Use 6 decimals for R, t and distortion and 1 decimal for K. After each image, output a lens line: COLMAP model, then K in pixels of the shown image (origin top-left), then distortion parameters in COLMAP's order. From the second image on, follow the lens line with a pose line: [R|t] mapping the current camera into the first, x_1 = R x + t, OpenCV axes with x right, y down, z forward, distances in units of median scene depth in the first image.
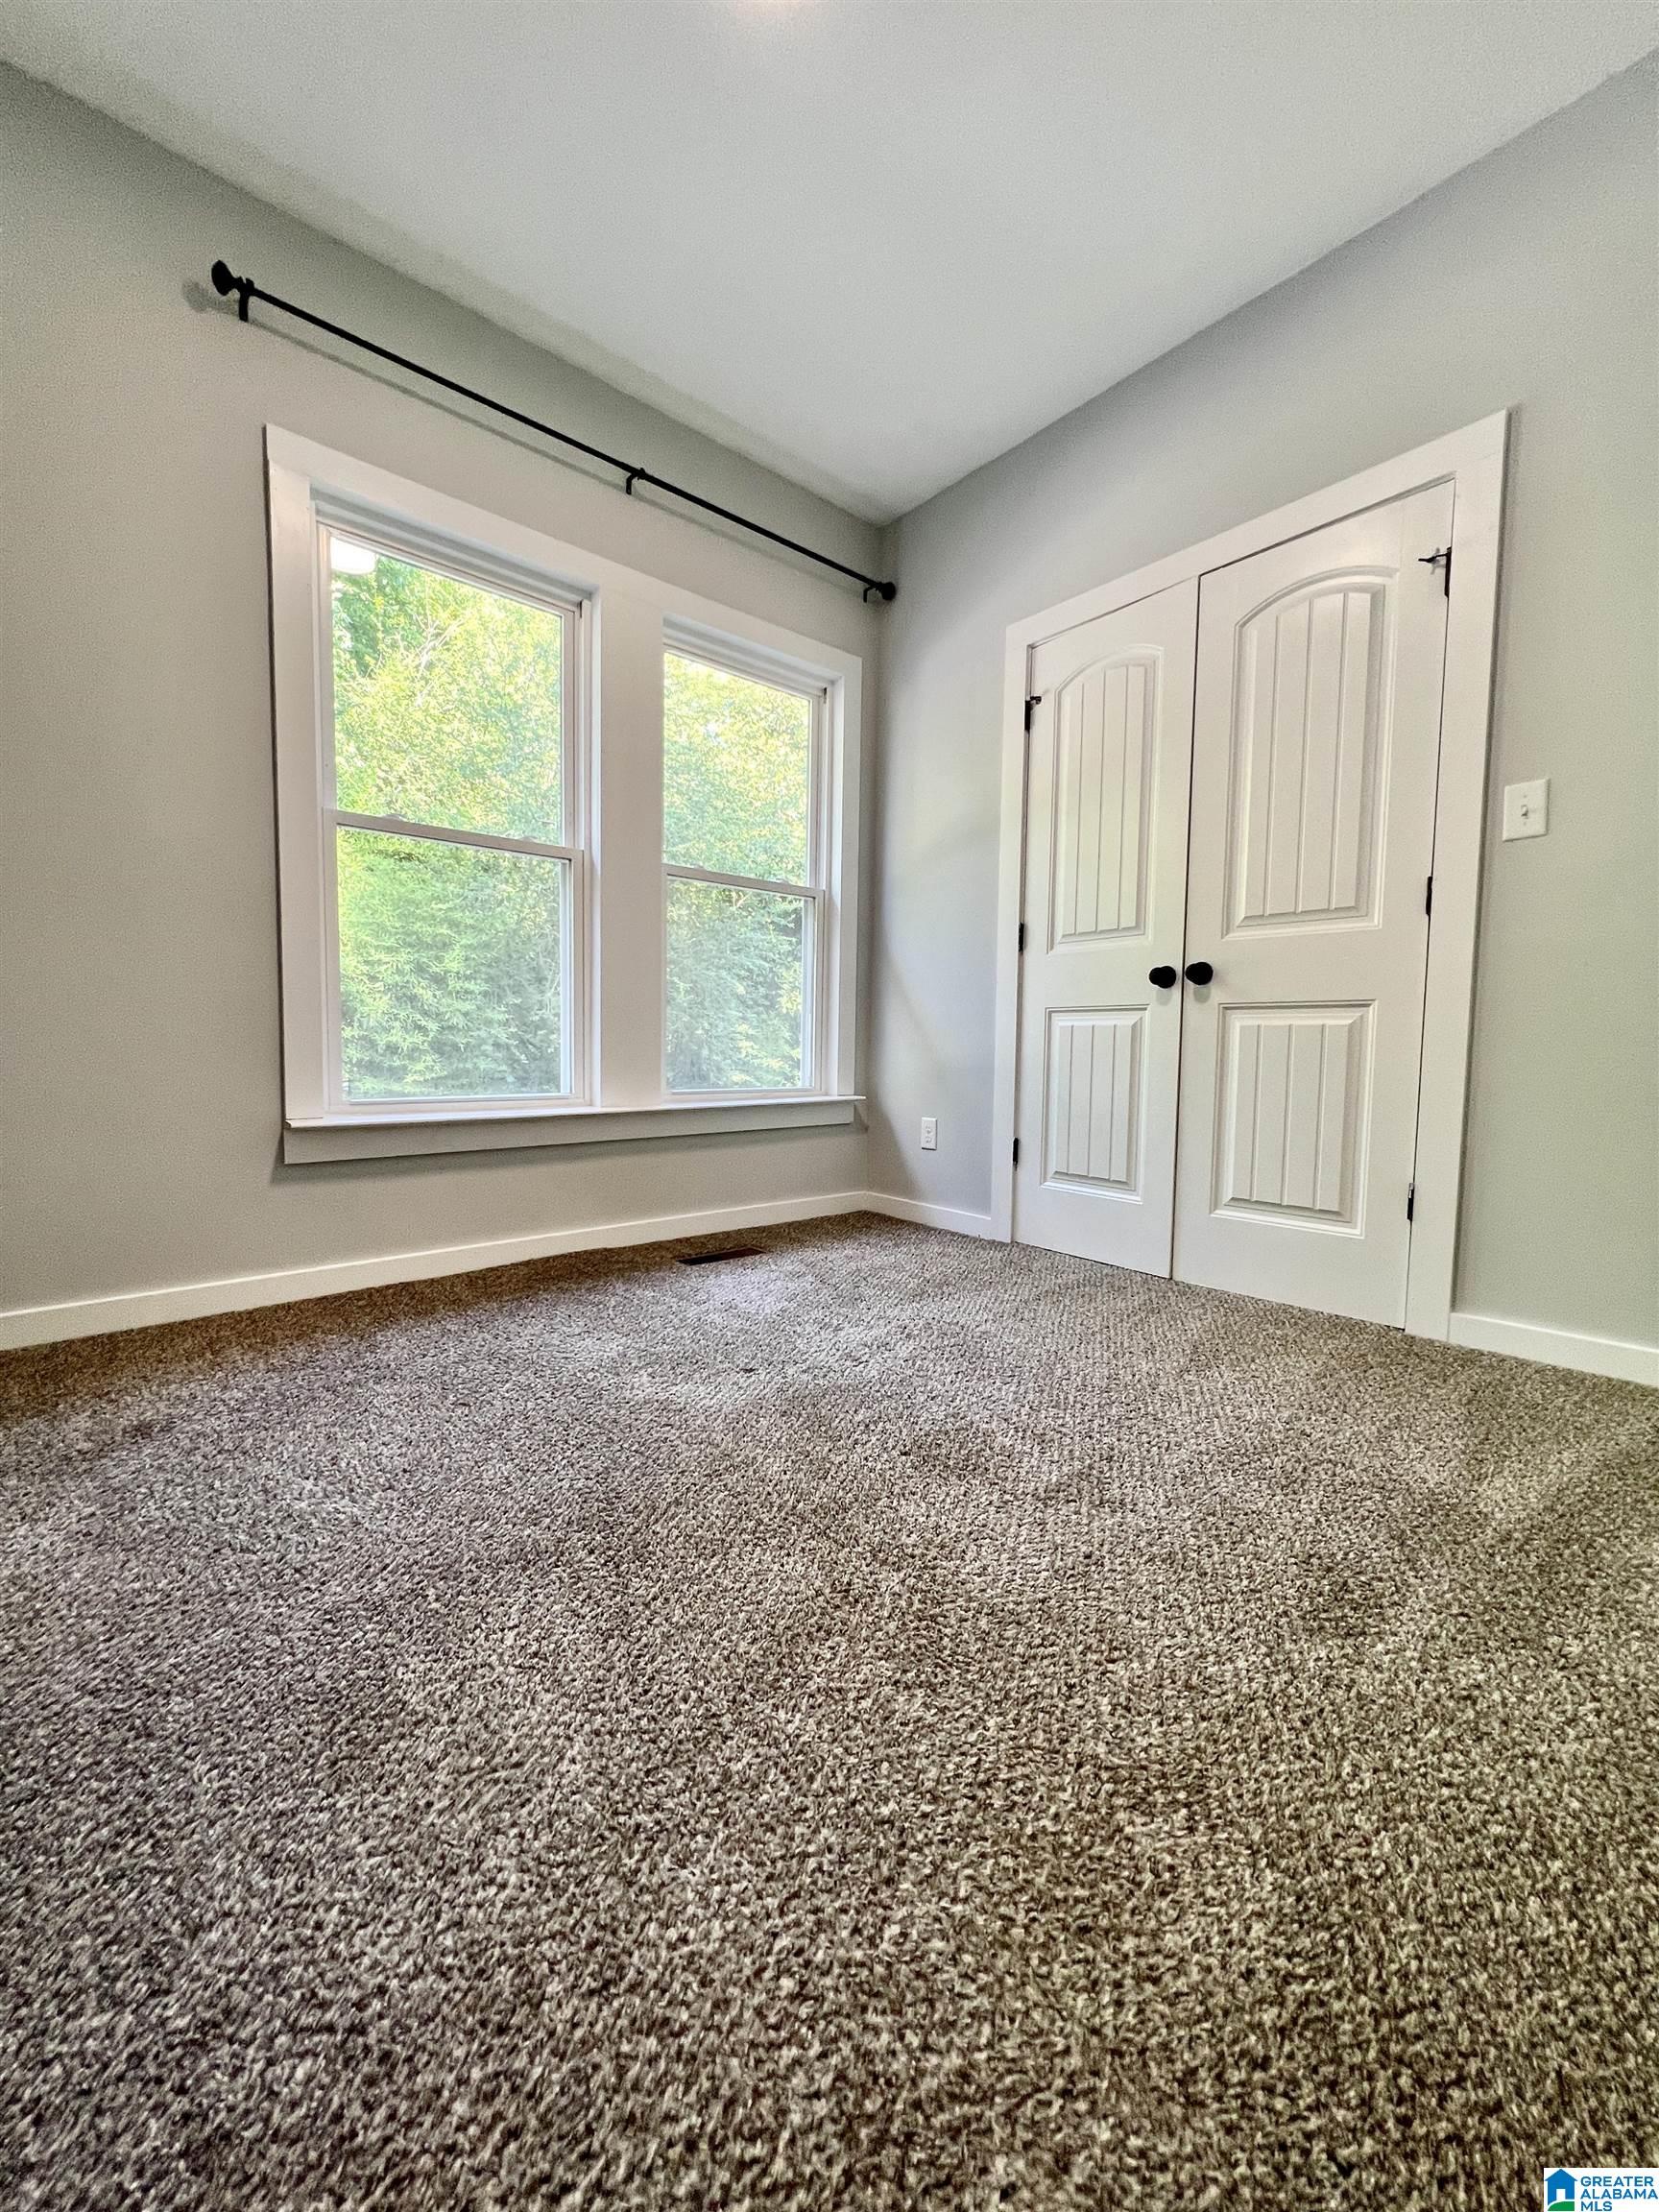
lens RADIAL K [[884.5, 0, 831.7], [0, 884.5, 1099.9], [0, 0, 1]] dist [-0.003006, 0.000526]
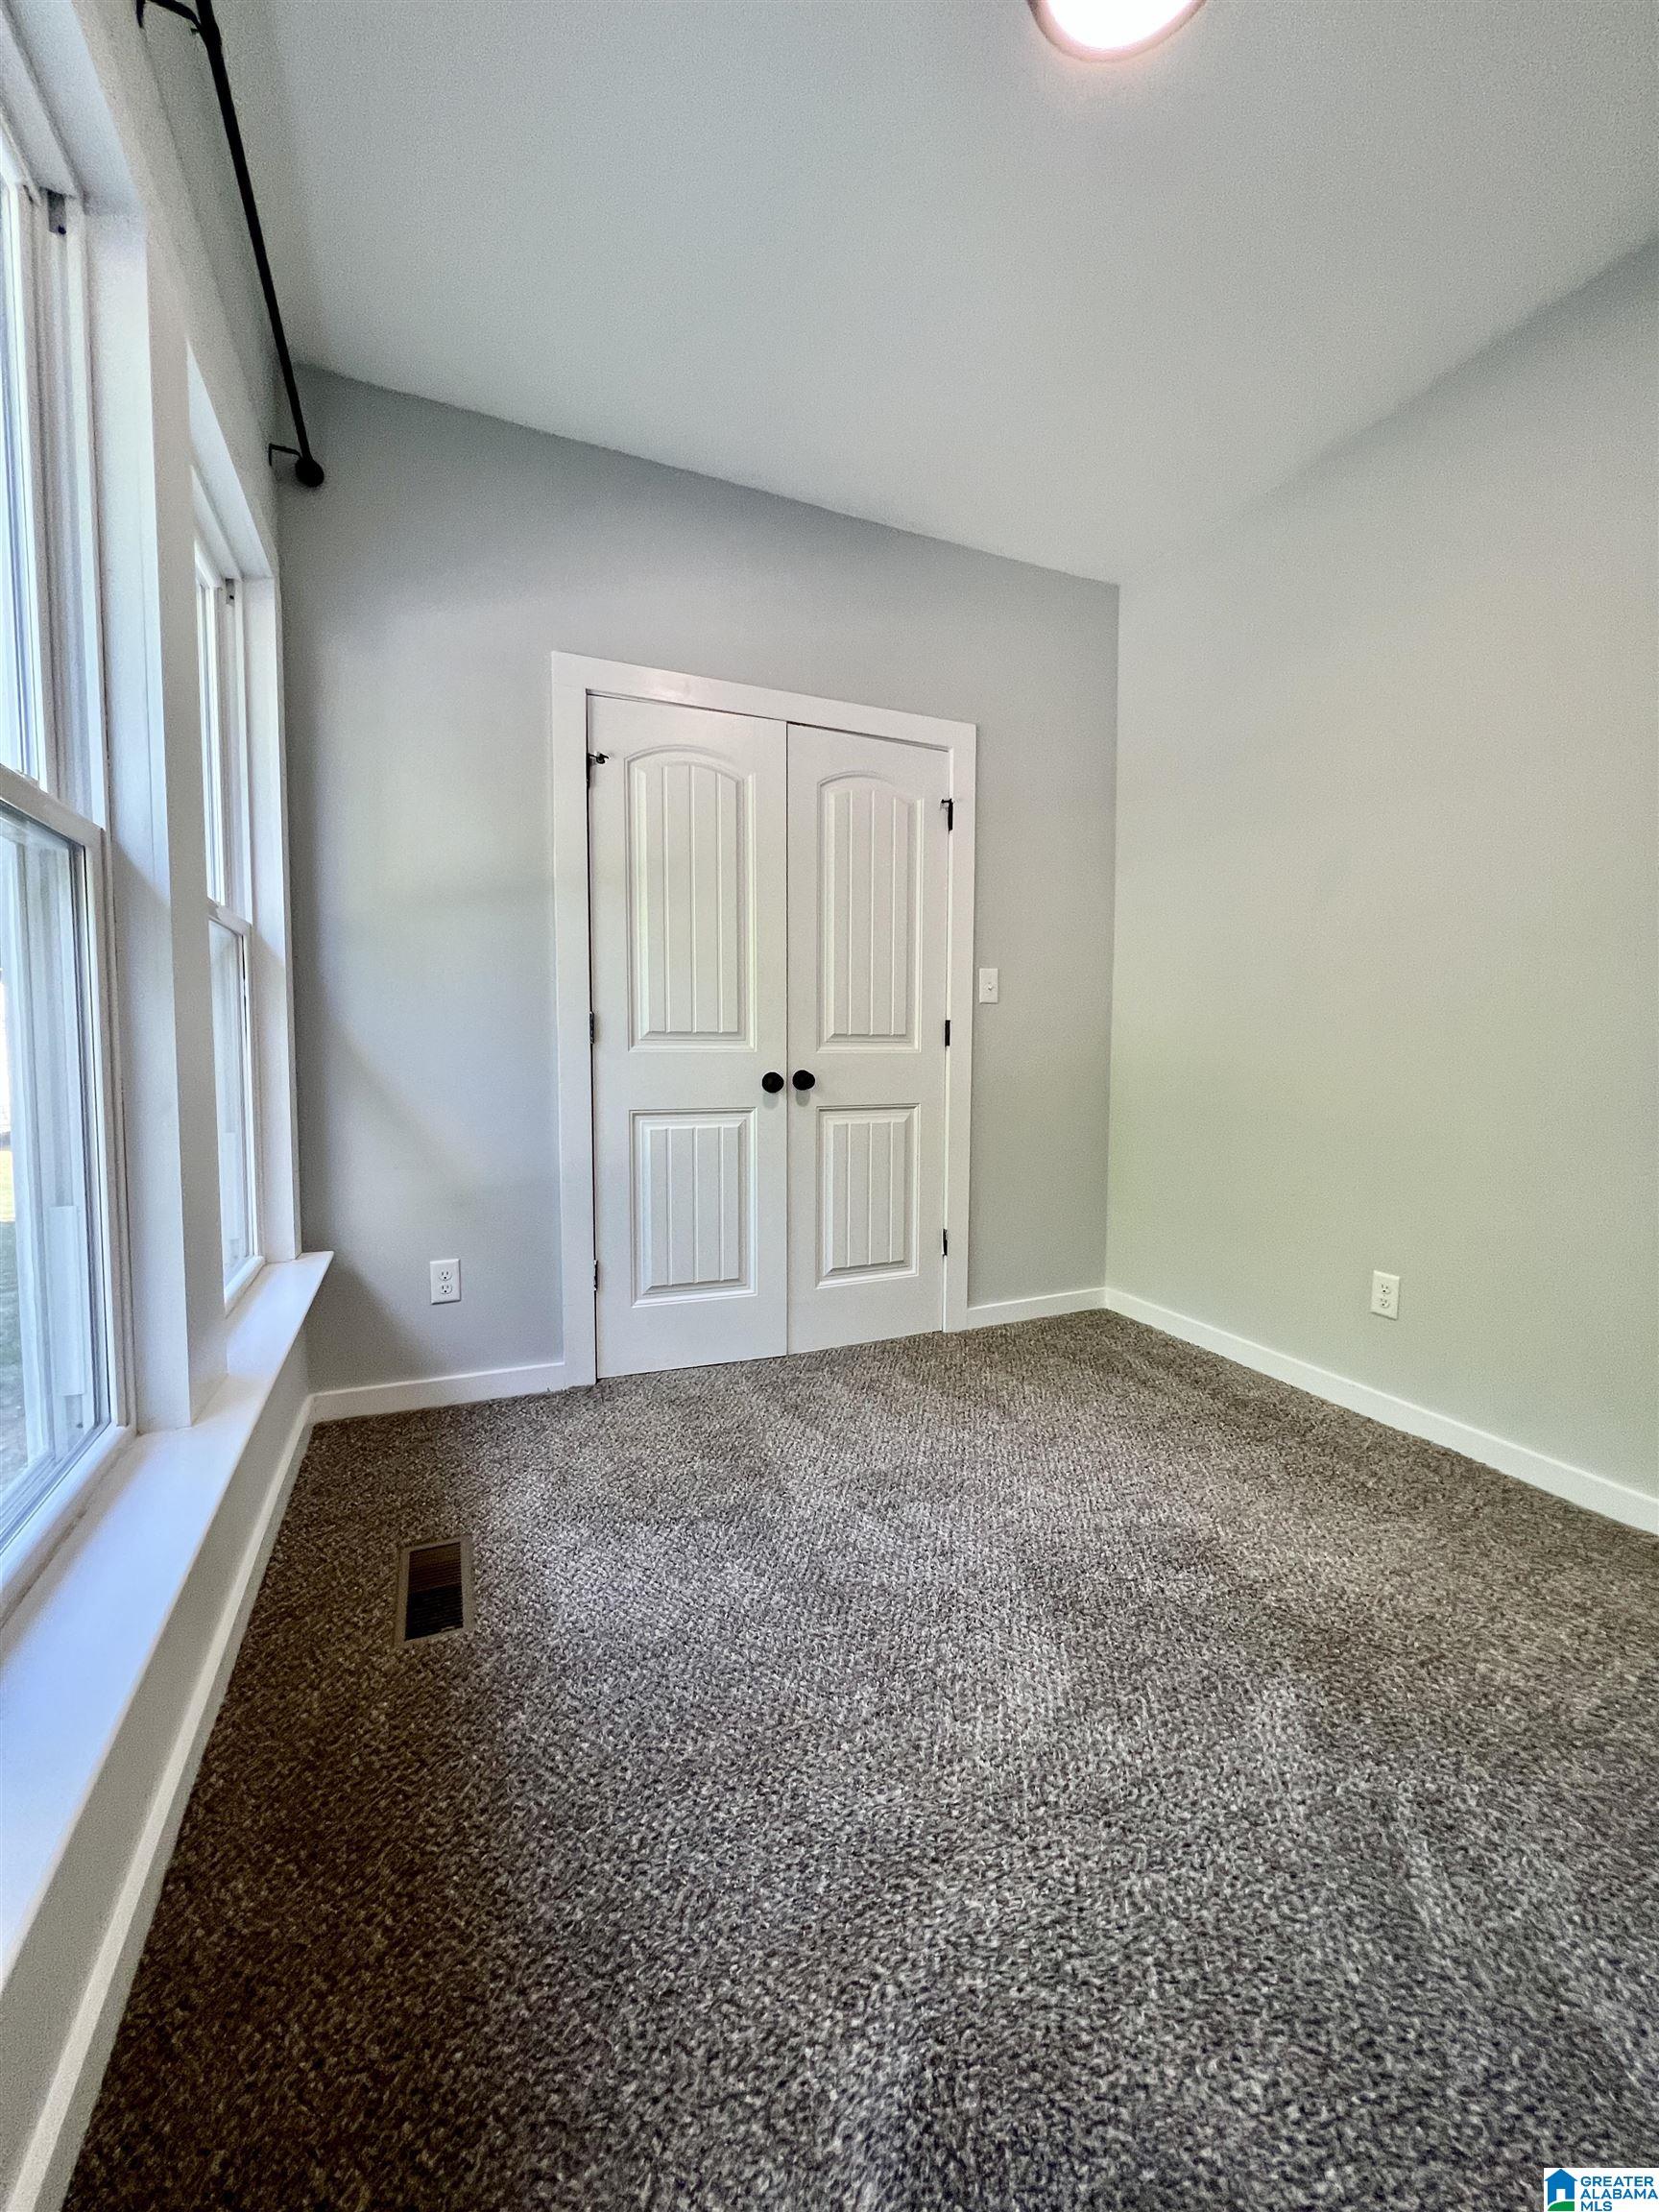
lens RADIAL K [[884.5, 0, 834.2], [0, 884.5, 1104.8], [0, 0, 1]] dist [-0.003006, 0.000526]
pose [[0.292751, -0.078825, 0.952934, -0.651848], [0.059121, 0.996182, 0.064239, -0.182846], [-0.954359, 0.037533, 0.296293, 0.629363]]
